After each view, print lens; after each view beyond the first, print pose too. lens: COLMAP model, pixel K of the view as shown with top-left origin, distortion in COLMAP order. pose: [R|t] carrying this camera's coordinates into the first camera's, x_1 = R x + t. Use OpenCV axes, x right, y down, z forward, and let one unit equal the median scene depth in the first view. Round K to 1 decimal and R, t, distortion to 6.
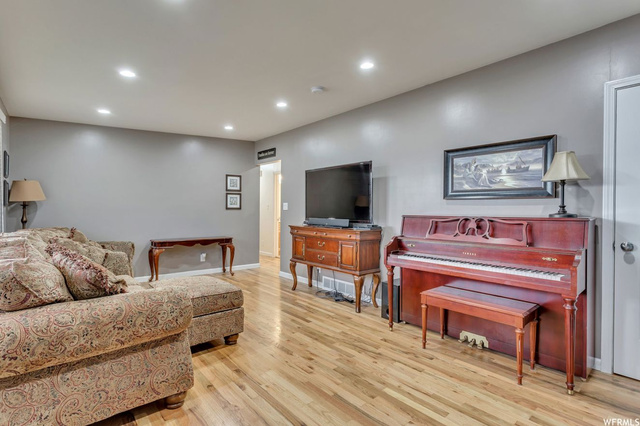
lens RADIAL K [[306.9, 0, 320.0], [0, 306.9, 213.0], [0, 0, 1]] dist [0.001408, 0.000246]
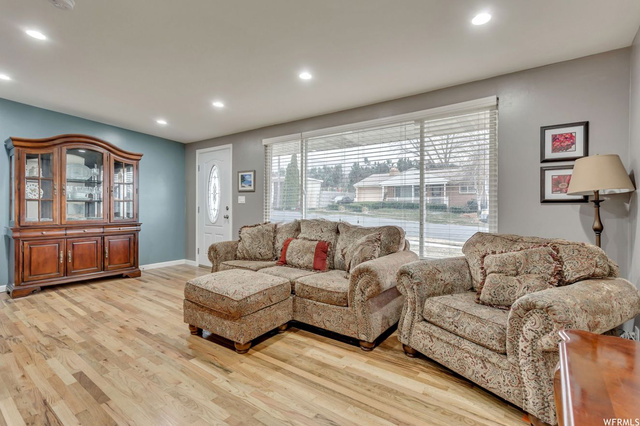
lens RADIAL K [[306.9, 0, 320.0], [0, 306.9, 213.0], [0, 0, 1]] dist [0.001408, 0.000246]
pose [[-0.978247, -0.007795, -0.207297, -0.498724], [-0.014963, 0.999342, 0.033034, -0.019045], [0.206903, 0.035417, -0.977720, 2.161894]]
